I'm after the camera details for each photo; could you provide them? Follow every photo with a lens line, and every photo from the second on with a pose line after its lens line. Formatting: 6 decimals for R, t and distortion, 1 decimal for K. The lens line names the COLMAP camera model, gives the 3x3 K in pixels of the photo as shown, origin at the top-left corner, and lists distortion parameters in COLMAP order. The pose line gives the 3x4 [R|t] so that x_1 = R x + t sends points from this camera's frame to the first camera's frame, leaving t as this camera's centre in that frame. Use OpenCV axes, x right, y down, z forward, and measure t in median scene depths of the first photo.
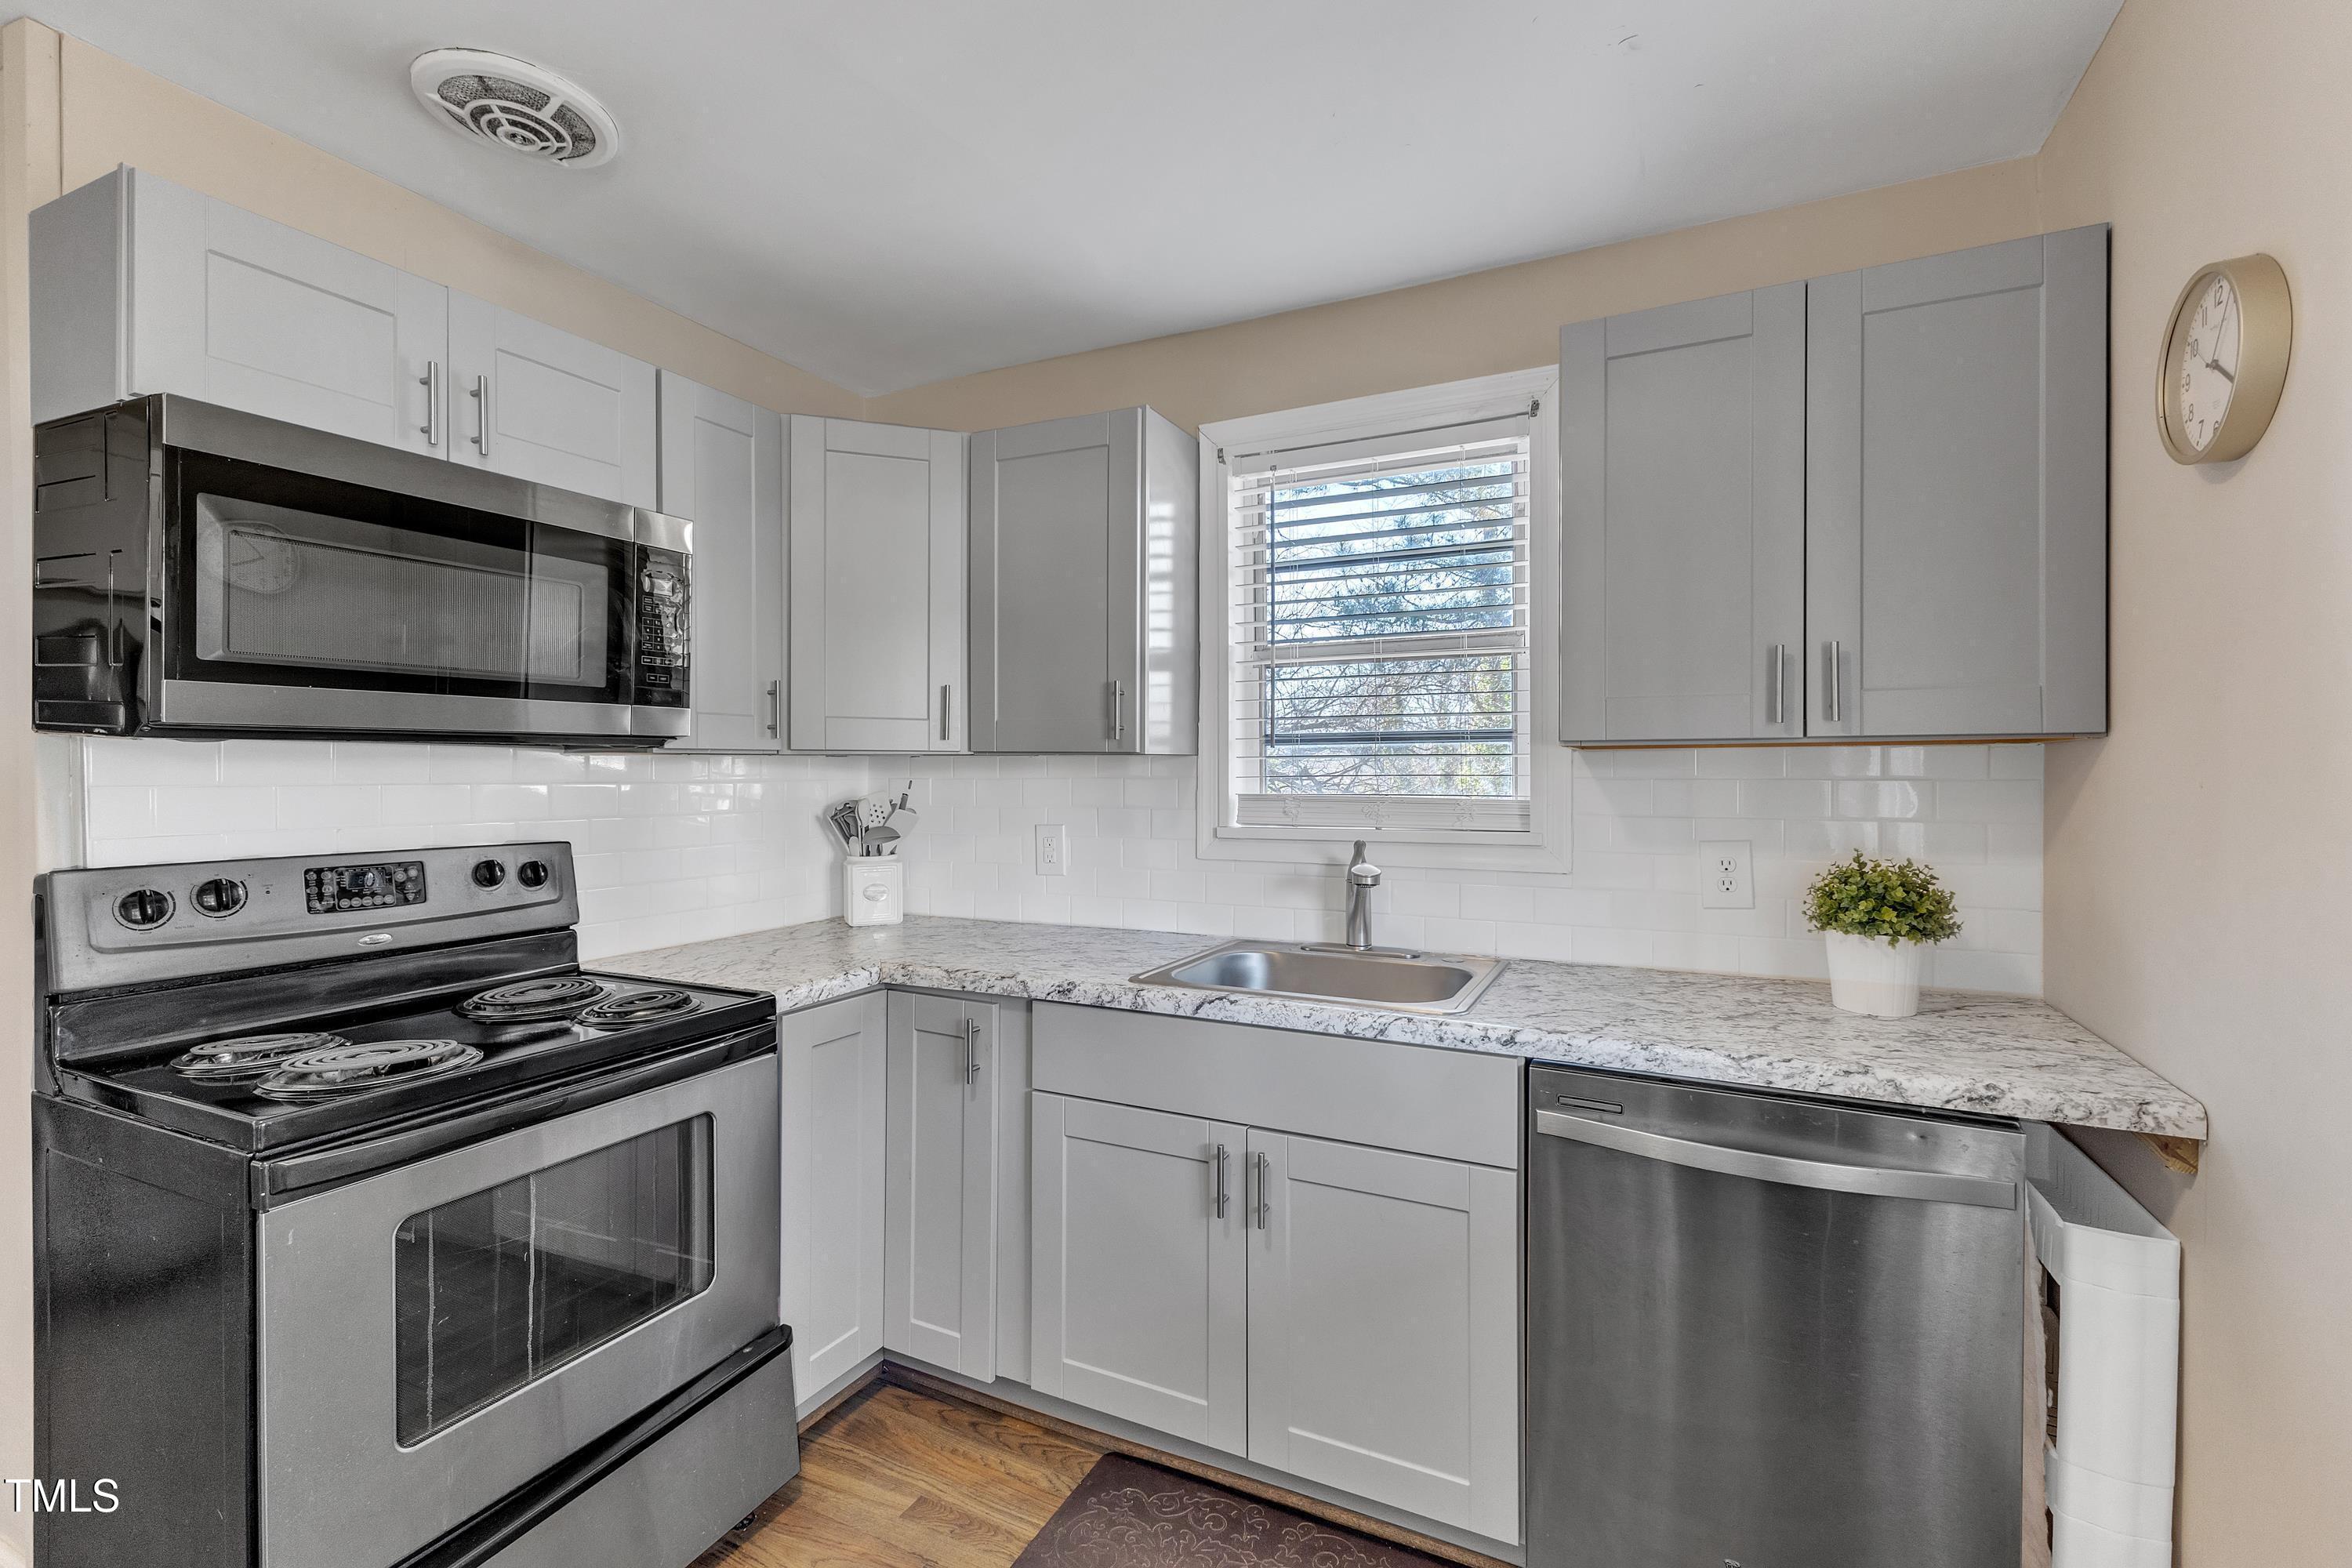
lens RADIAL K [[1034.0, 0, 1178.6], [0, 1034.0, 765.0], [0, 0, 1]] dist [0.006168, 0.000035]
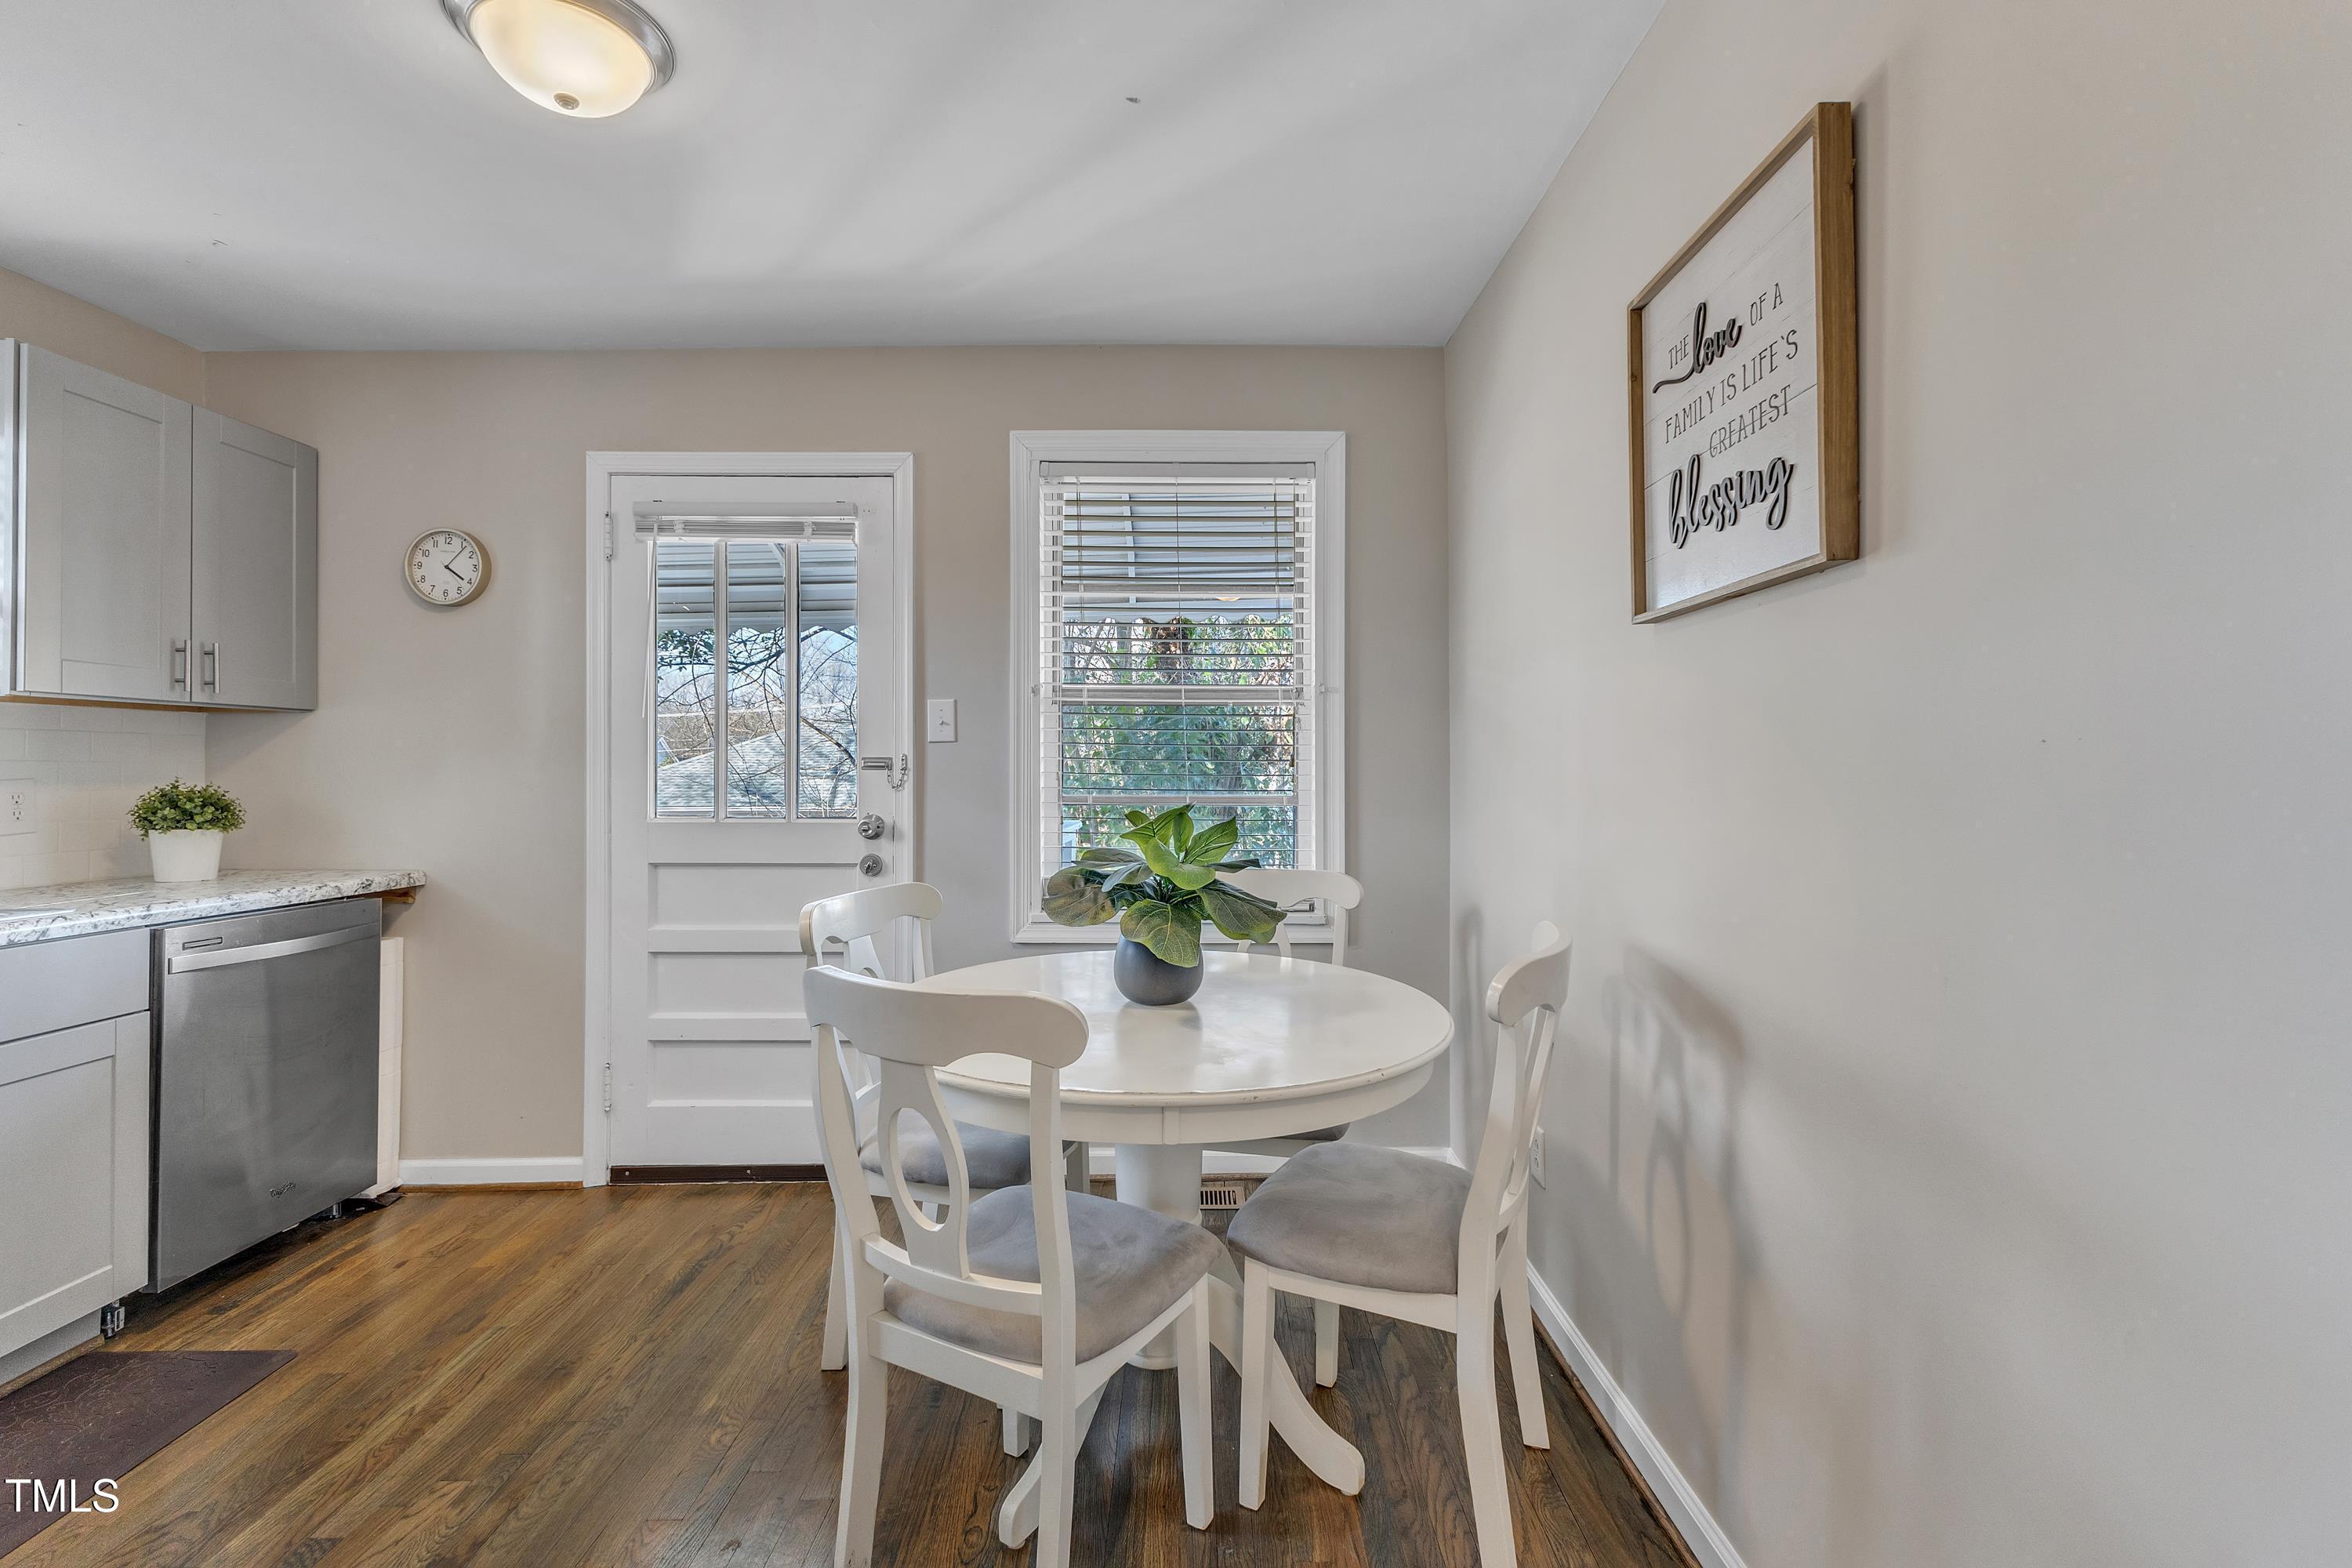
lens RADIAL K [[1034.0, 0, 1178.6], [0, 1034.0, 765.0], [0, 0, 1]] dist [0.006168, 0.000035]
pose [[-0.445856, 0.004557, 0.895093, -1.343774], [-0.007606, 0.999932, -0.008879, 0.064656], [-0.895072, -0.010767, -0.445791, 0.357916]]
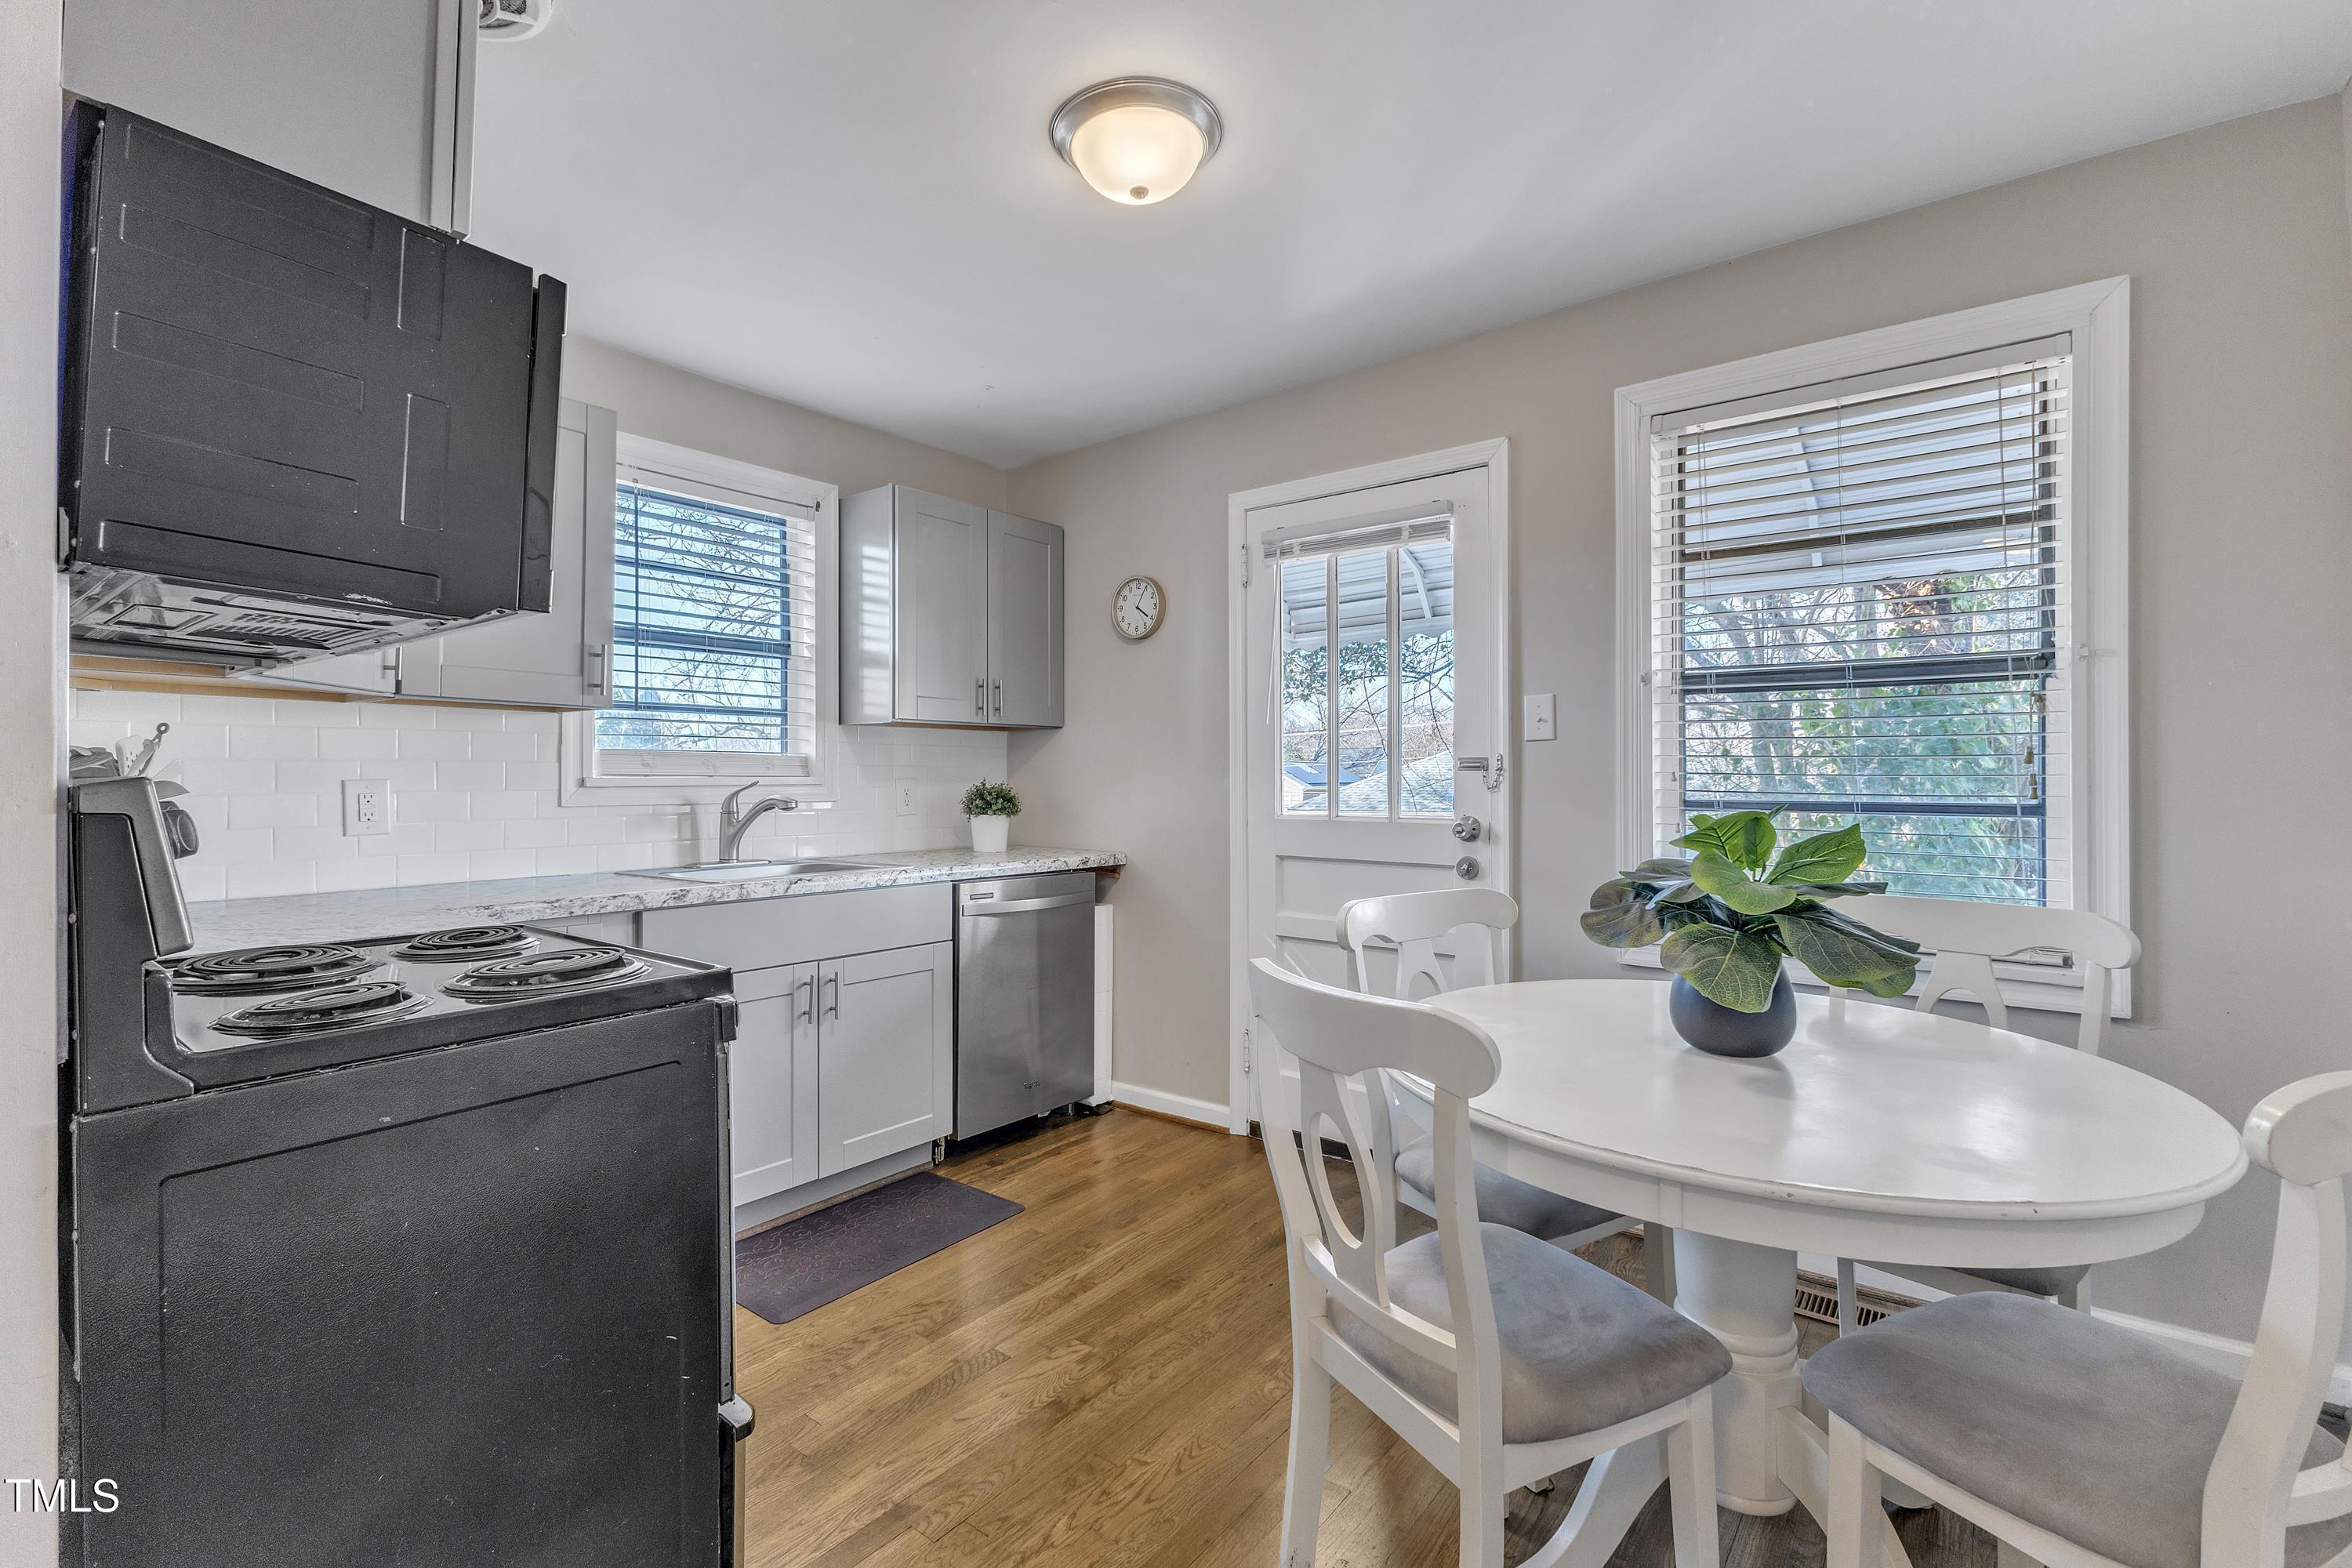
lens RADIAL K [[1030.1, 0, 1177.8], [0, 1030.1, 777.5], [0, 0, 1]] dist [-0.000416, 0.008759]
pose [[0.204788, 0.000330, 0.978806, -1.311854], [-0.008106, 0.999966, 0.001359, 0.074183], [-0.978773, -0.008212, 0.204784, 0.173614]]
